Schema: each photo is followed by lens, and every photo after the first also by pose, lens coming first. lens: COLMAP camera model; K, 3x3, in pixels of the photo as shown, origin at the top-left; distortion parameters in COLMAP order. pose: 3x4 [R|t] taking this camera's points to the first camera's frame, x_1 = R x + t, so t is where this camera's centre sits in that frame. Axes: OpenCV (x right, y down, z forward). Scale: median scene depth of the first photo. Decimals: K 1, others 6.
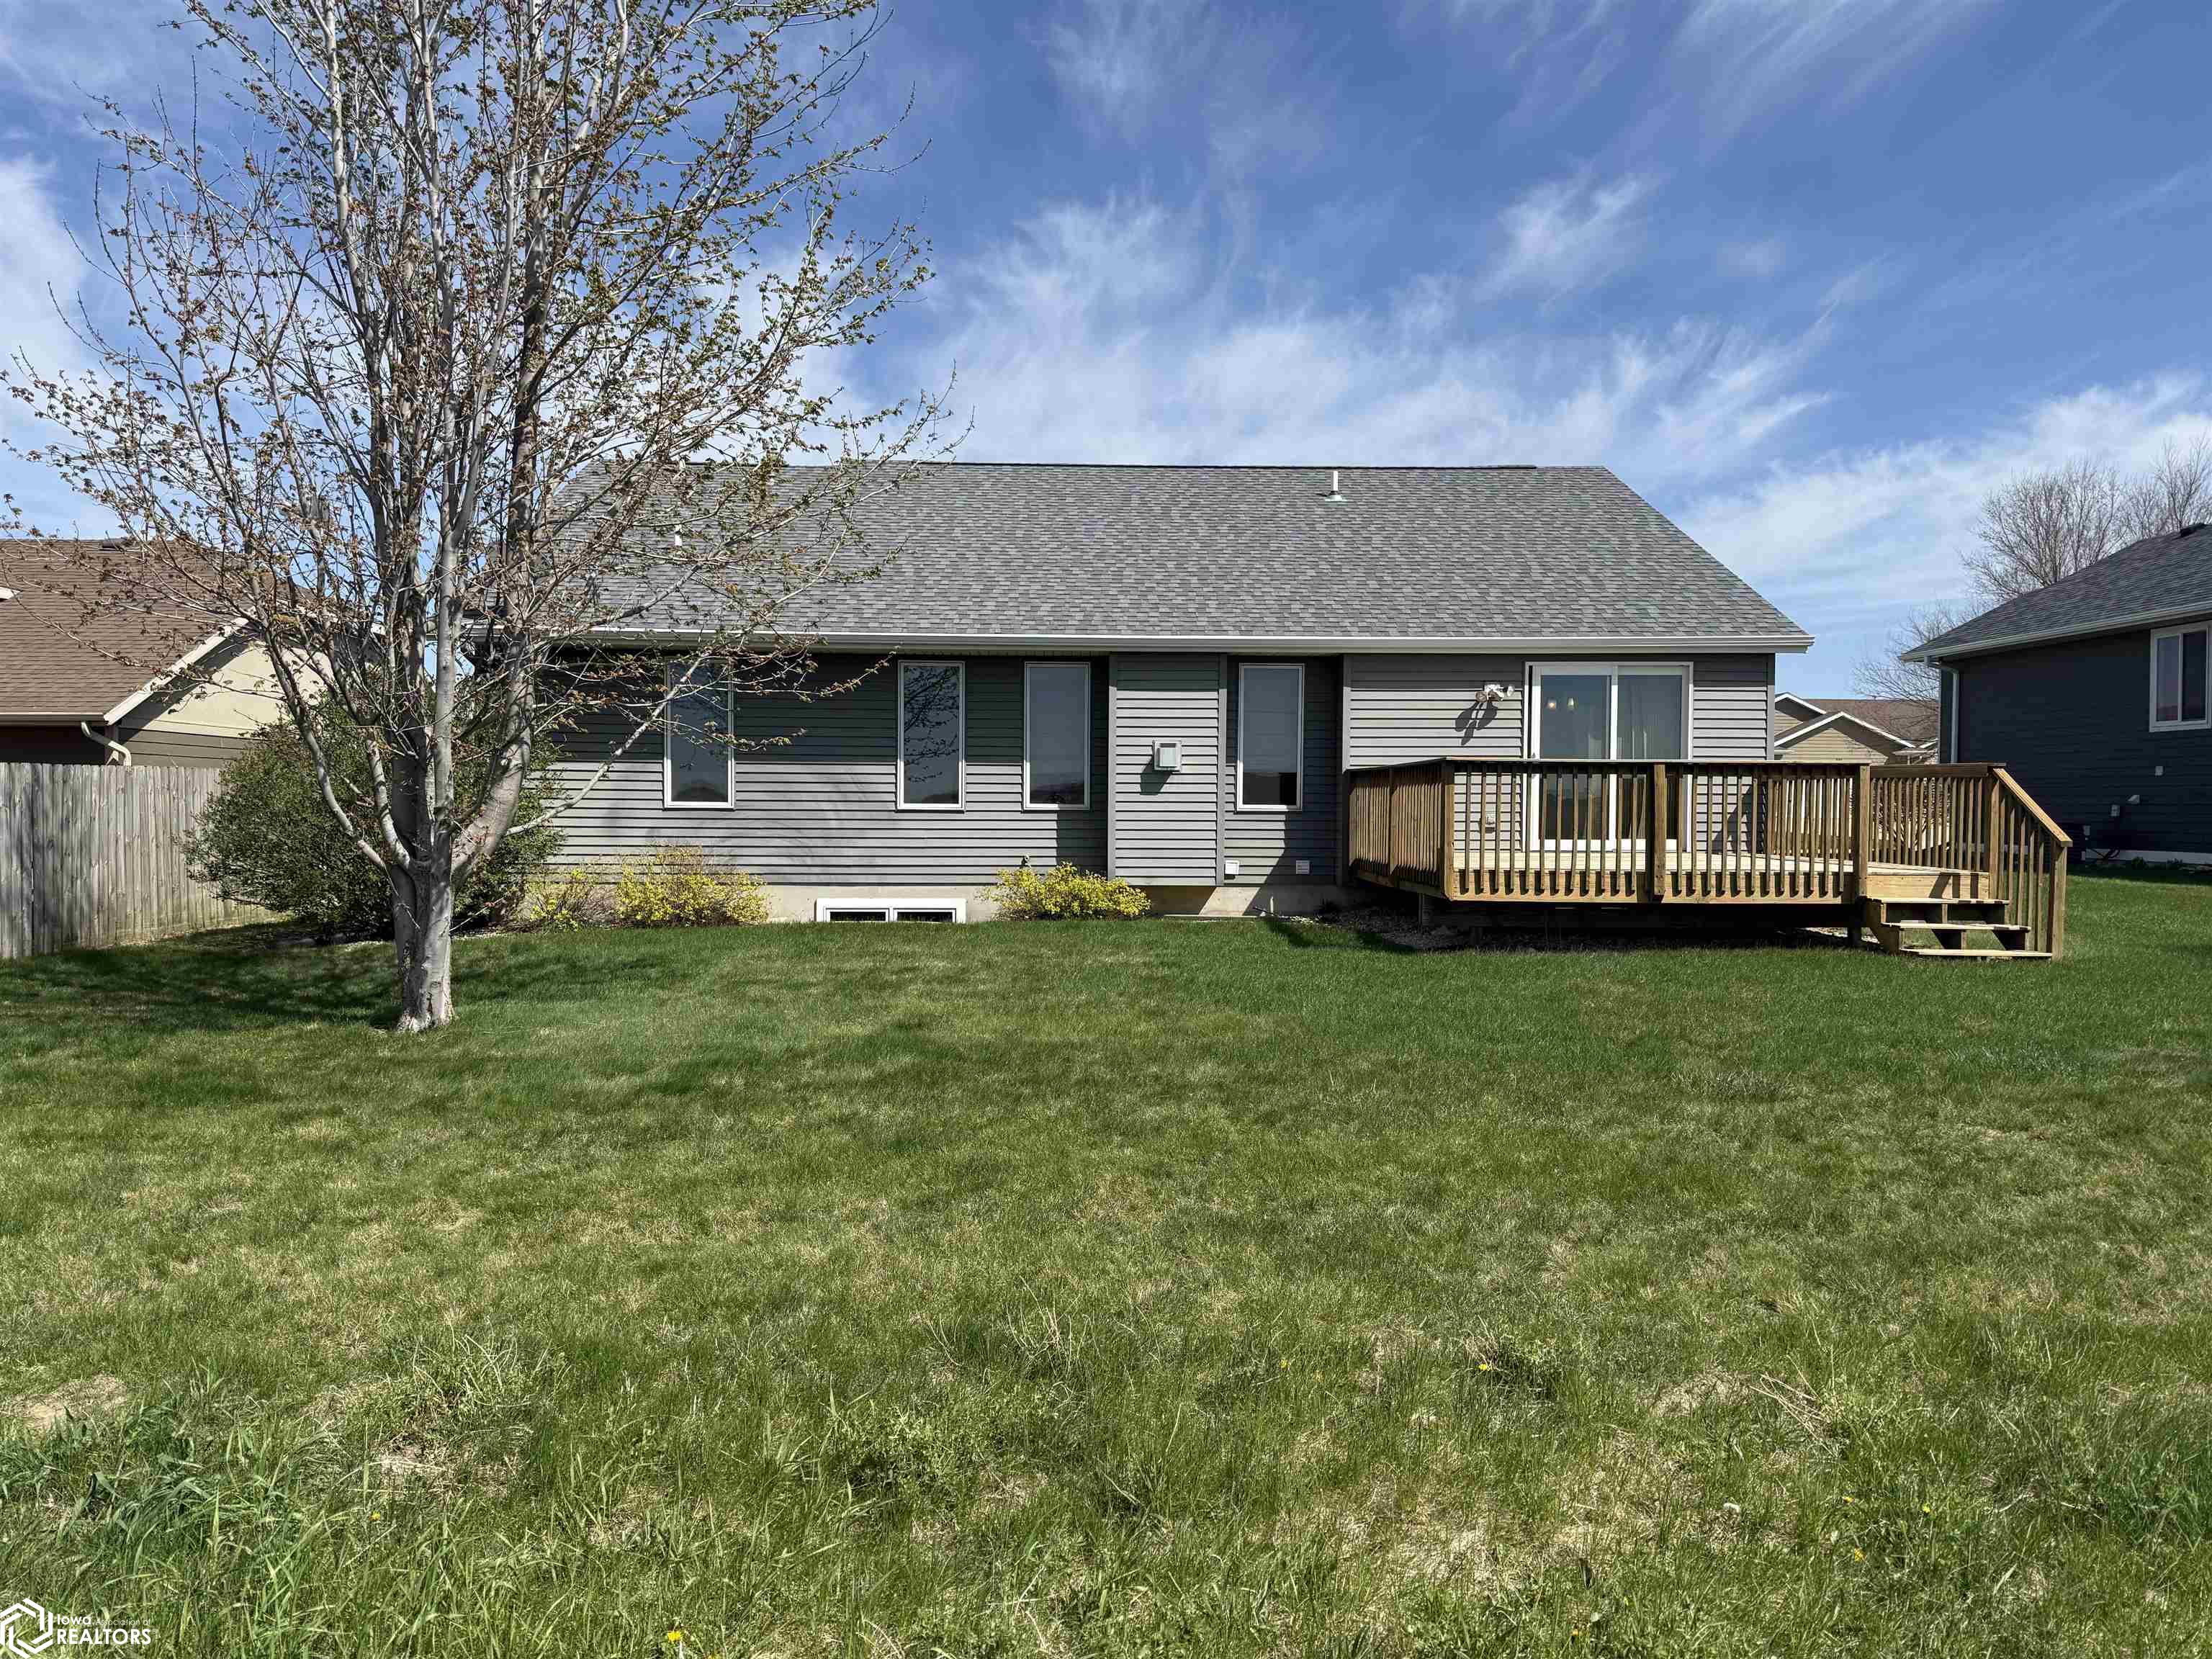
lens RADIAL K [[1572.1, 0, 1104.7], [0, 1572.1, 838.2], [0, 0, 1]] dist [0.023943, -0.034455]
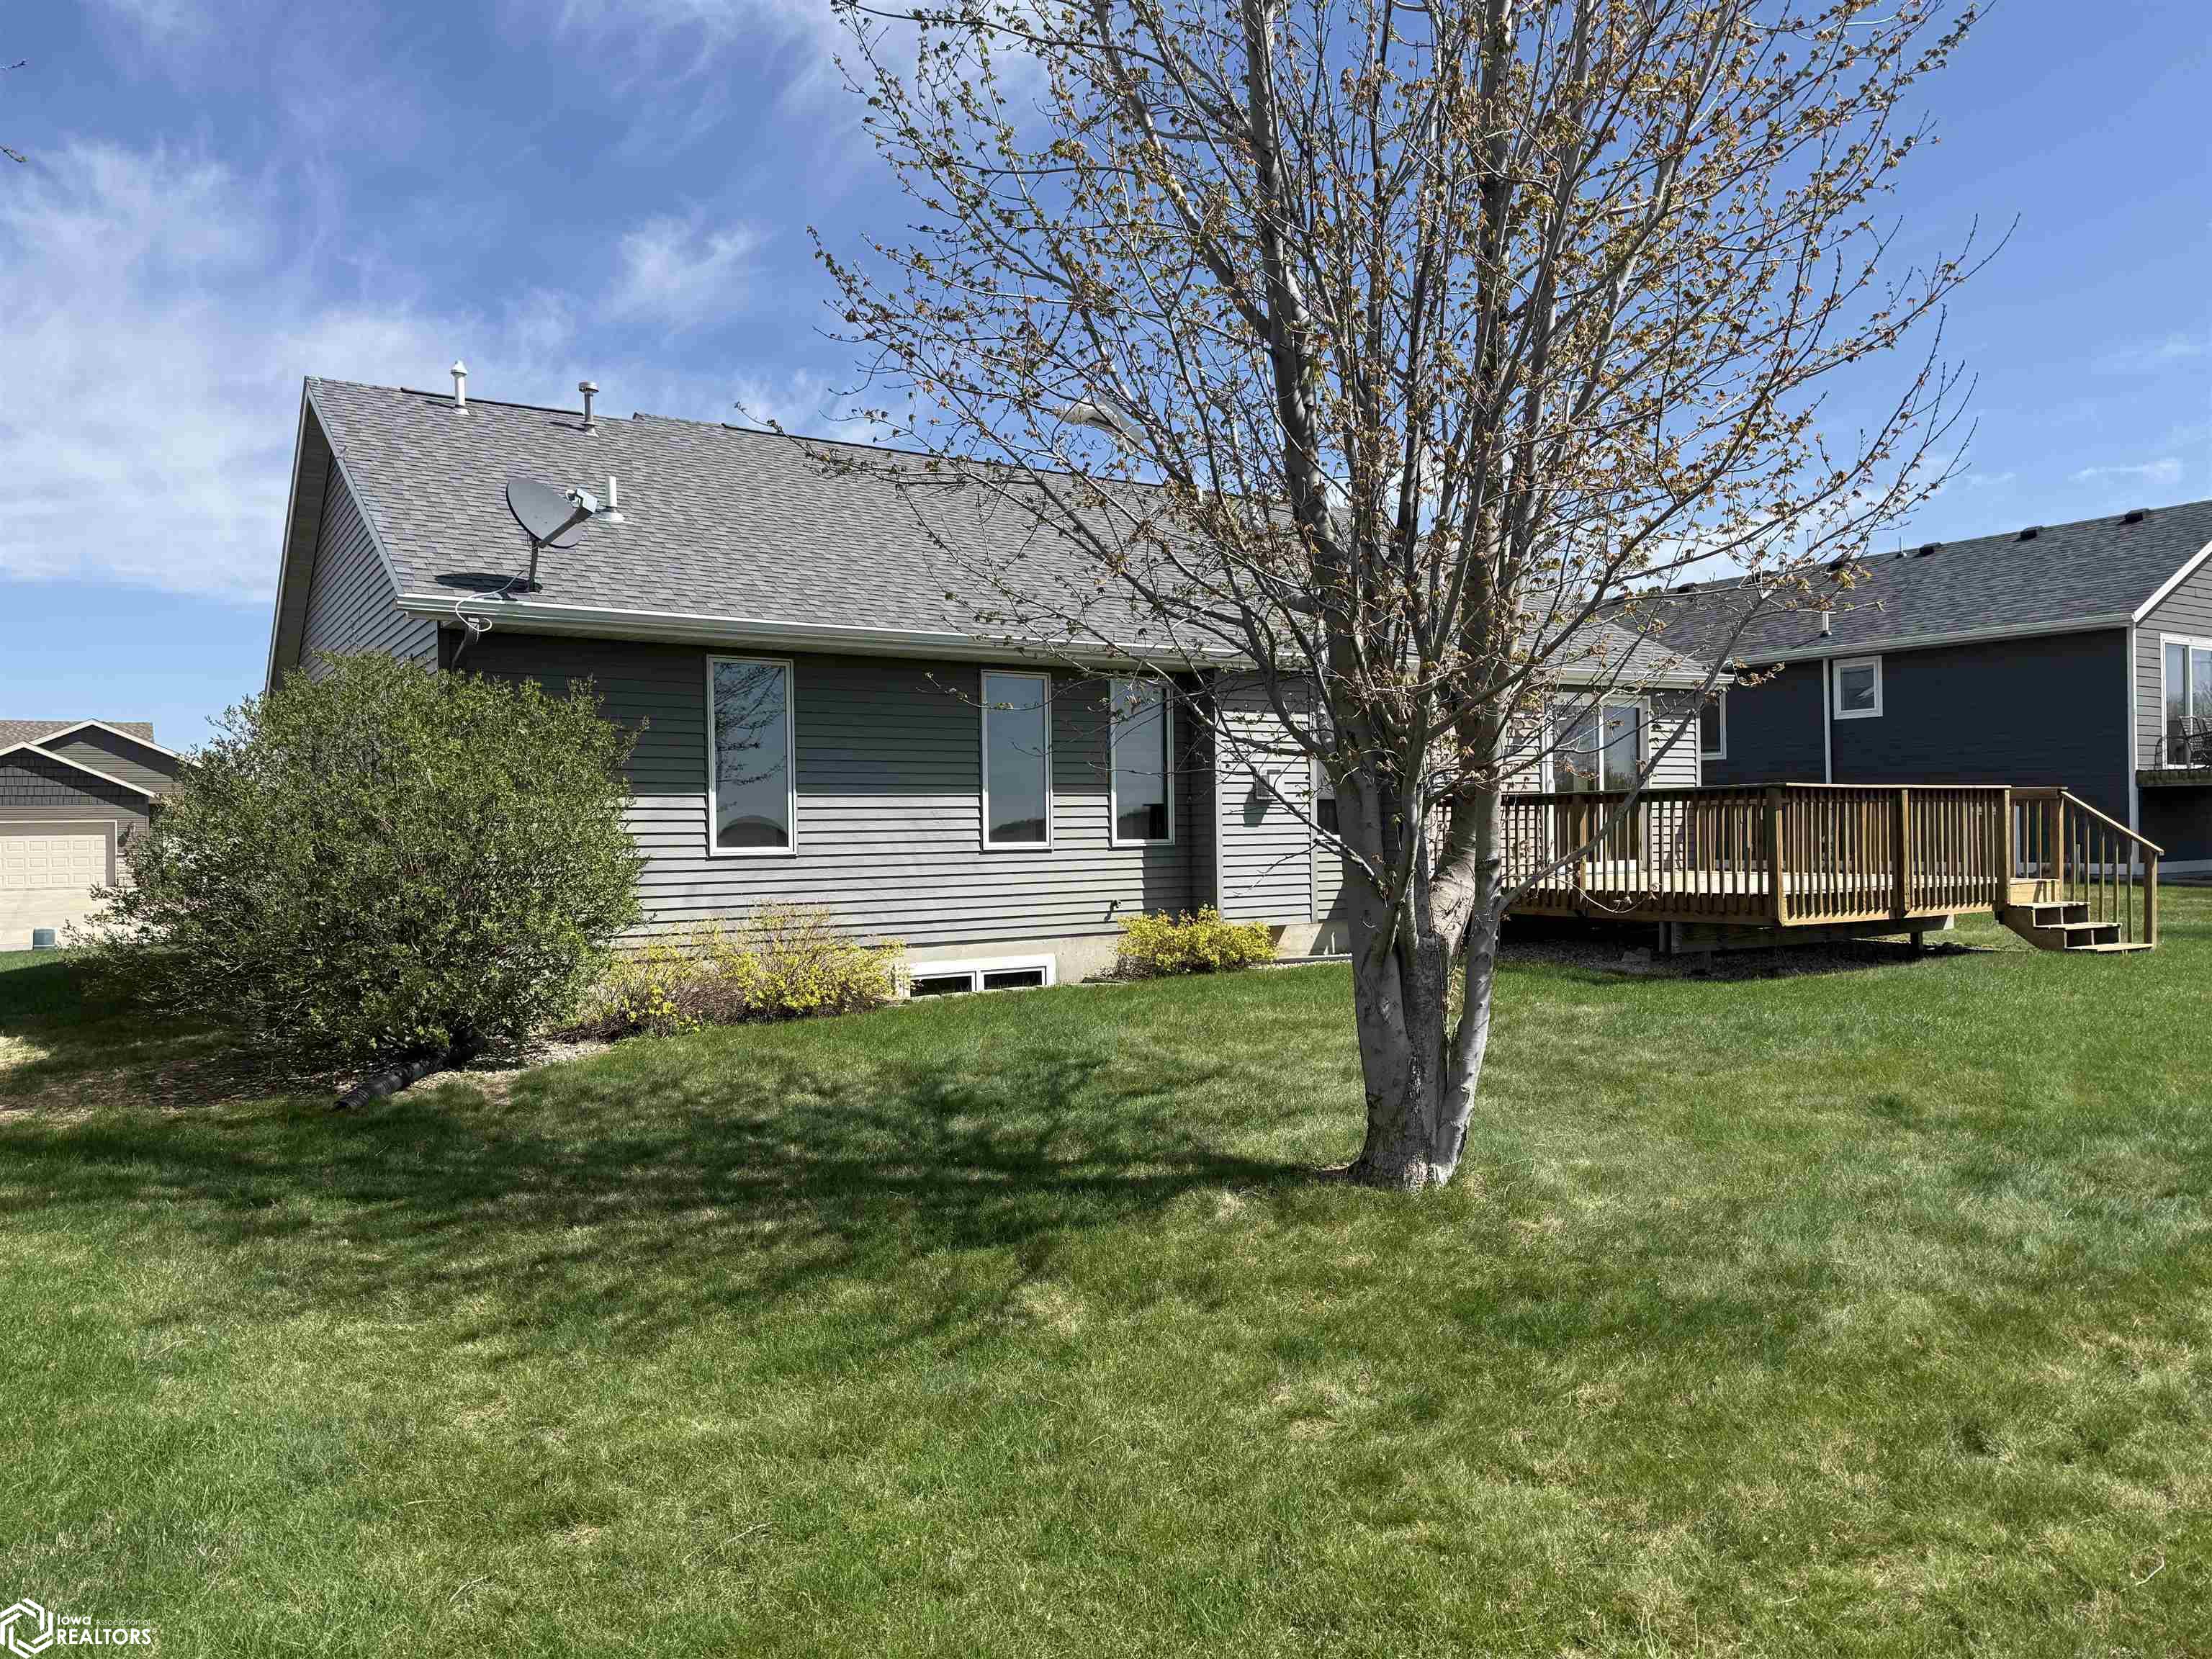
lens RADIAL K [[1572.1, 0, 1093.2], [0, 1572.1, 820.5], [0, 0, 1]] dist [0.023943, -0.034455]
pose [[0.858049, -0.016060, 0.513317, -0.383353], [0.030946, 0.999312, -0.020465, -0.011562], [-0.512635, 0.033445, 0.857955, 0.204949]]
